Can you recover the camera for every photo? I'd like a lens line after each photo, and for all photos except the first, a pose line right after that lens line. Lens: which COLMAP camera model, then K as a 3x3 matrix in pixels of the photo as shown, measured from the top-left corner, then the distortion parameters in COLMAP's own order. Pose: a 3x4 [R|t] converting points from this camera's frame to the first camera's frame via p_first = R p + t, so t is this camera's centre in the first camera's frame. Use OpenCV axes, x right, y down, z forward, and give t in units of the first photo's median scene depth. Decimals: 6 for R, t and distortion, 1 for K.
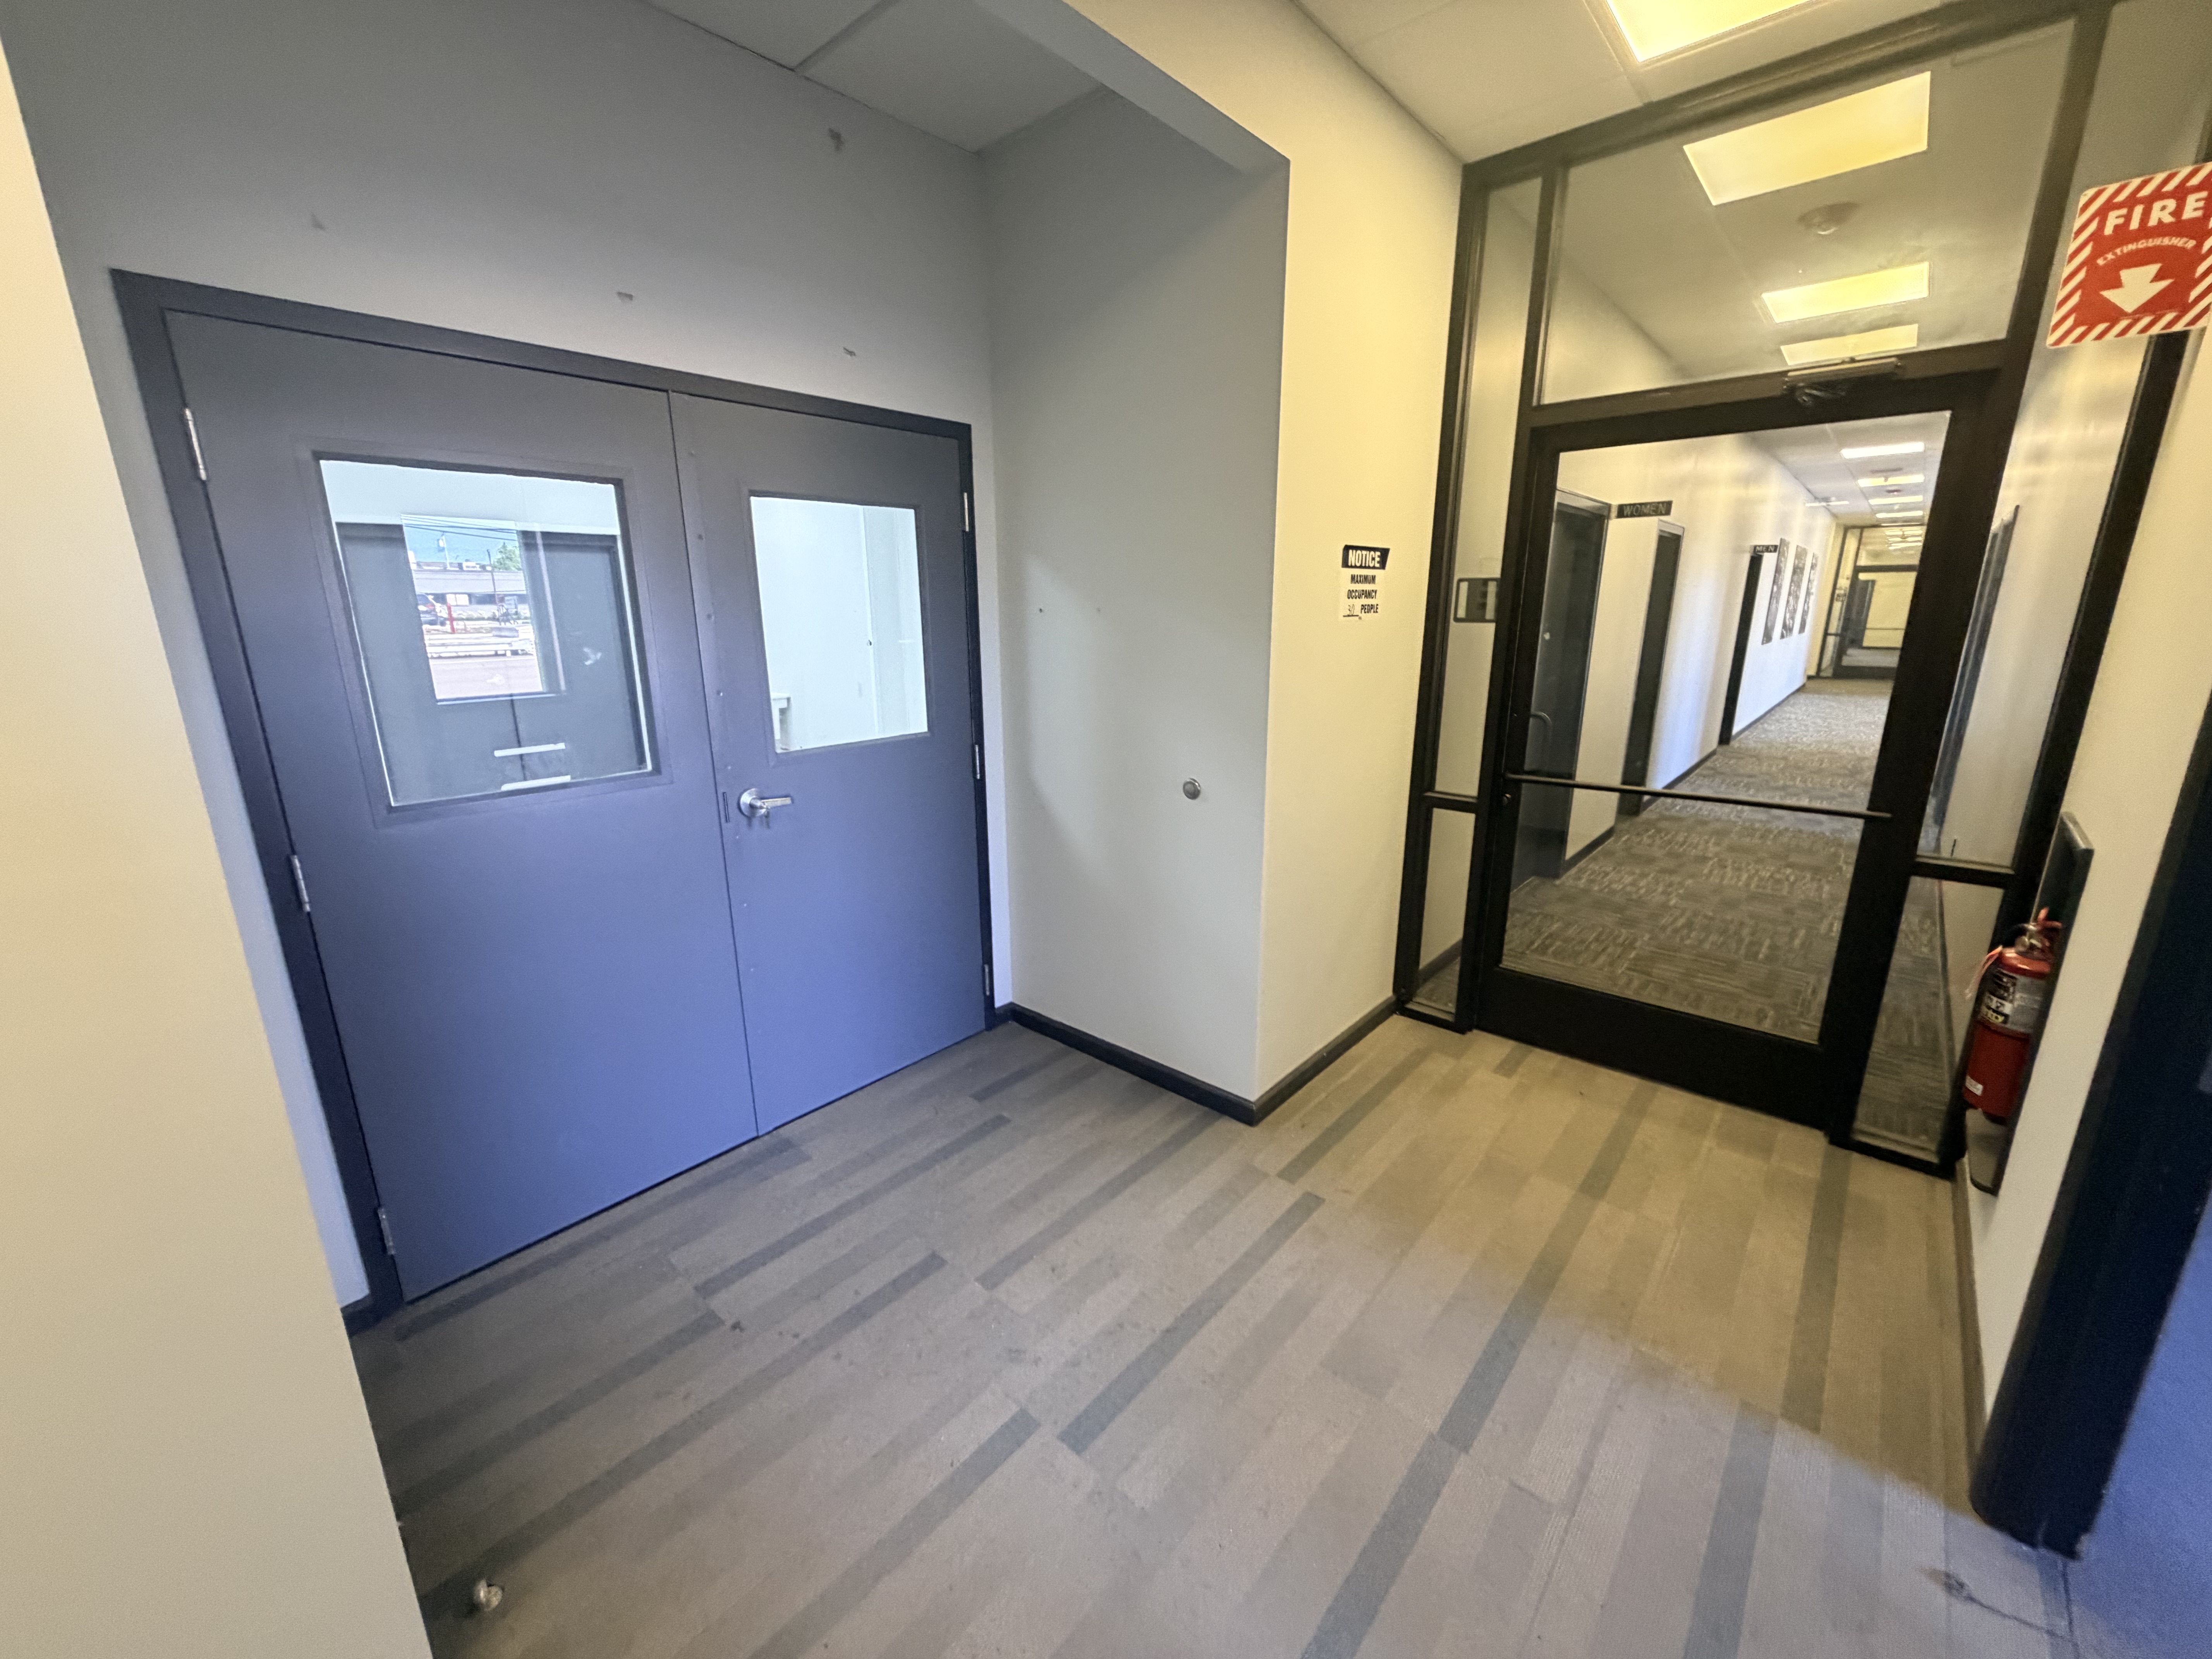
lens RADIAL K [[871.0, 0, 1099.2], [0, 871.0, 831.1], [0, 0, 1]] dist [-0.011633, 0.000015]
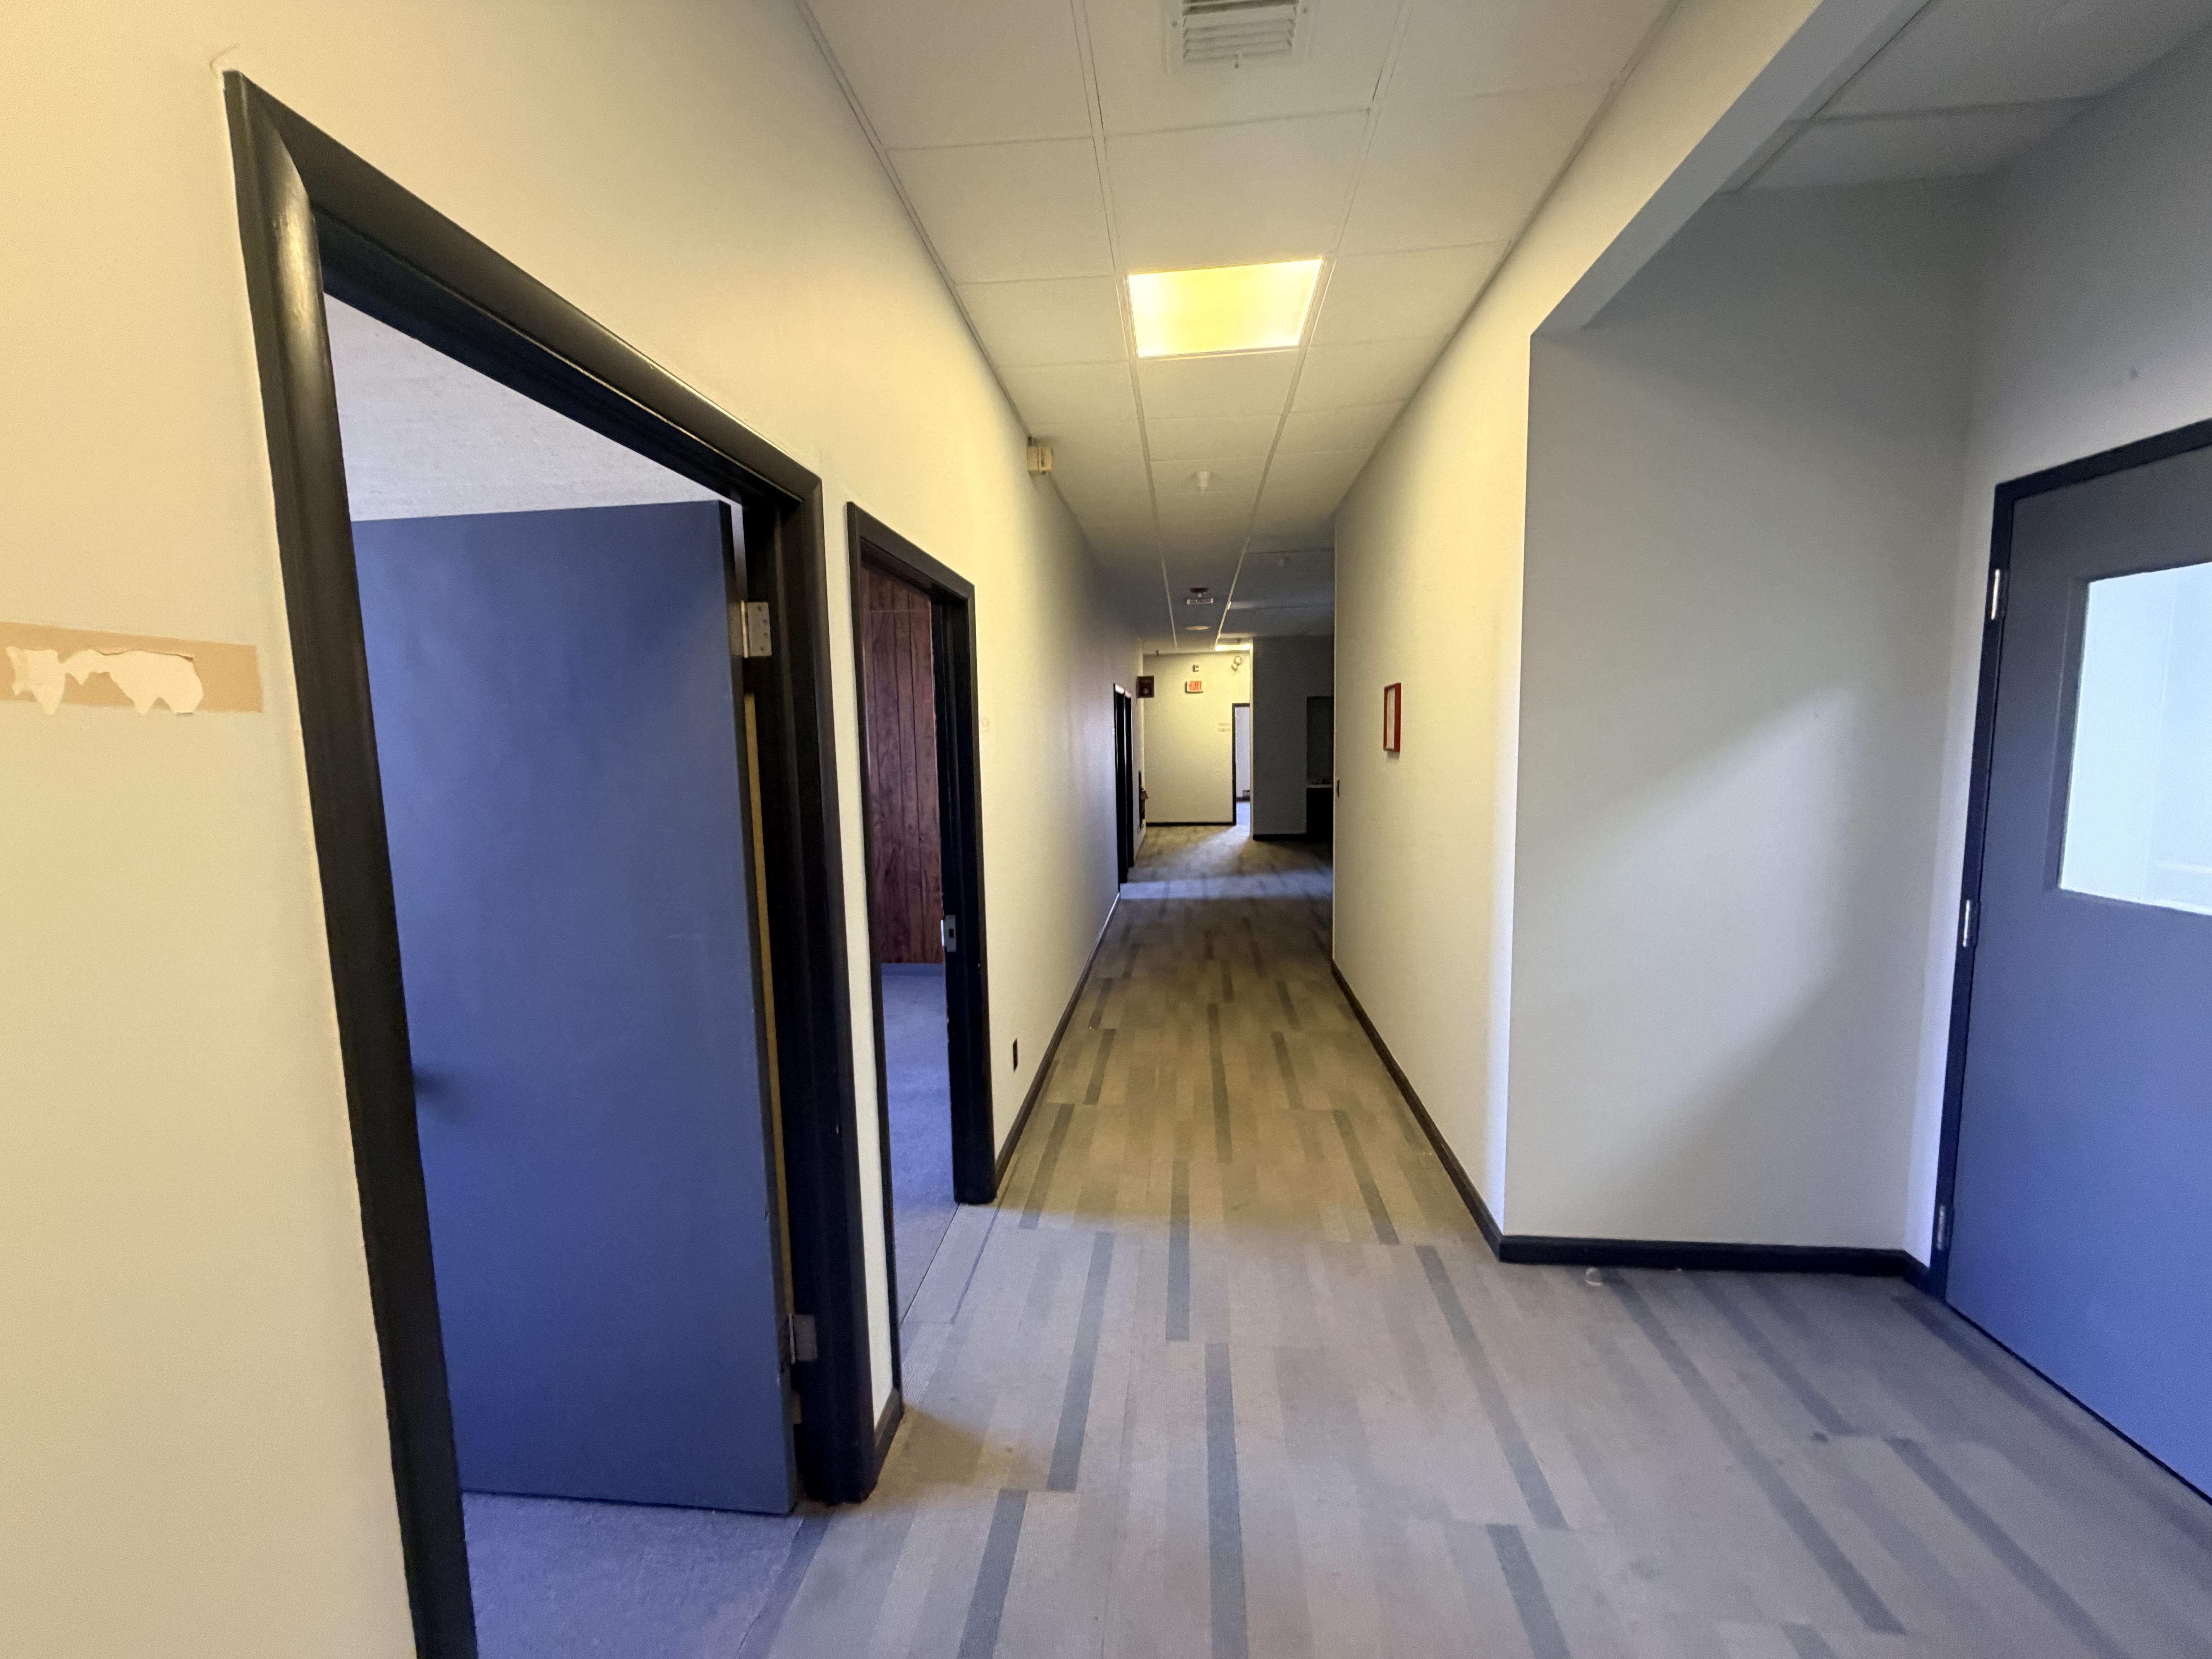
lens RADIAL K [[871.0, 0, 1114.5], [0, 871.0, 838.0], [0, 0, 1]] dist [-0.011633, 0.000015]
pose [[-0.802937, 0.093582, -0.588672, 0.814337], [-0.118822, 0.942648, 0.311924, -0.305074], [0.584101, 0.320402, -0.745767, 1.169446]]
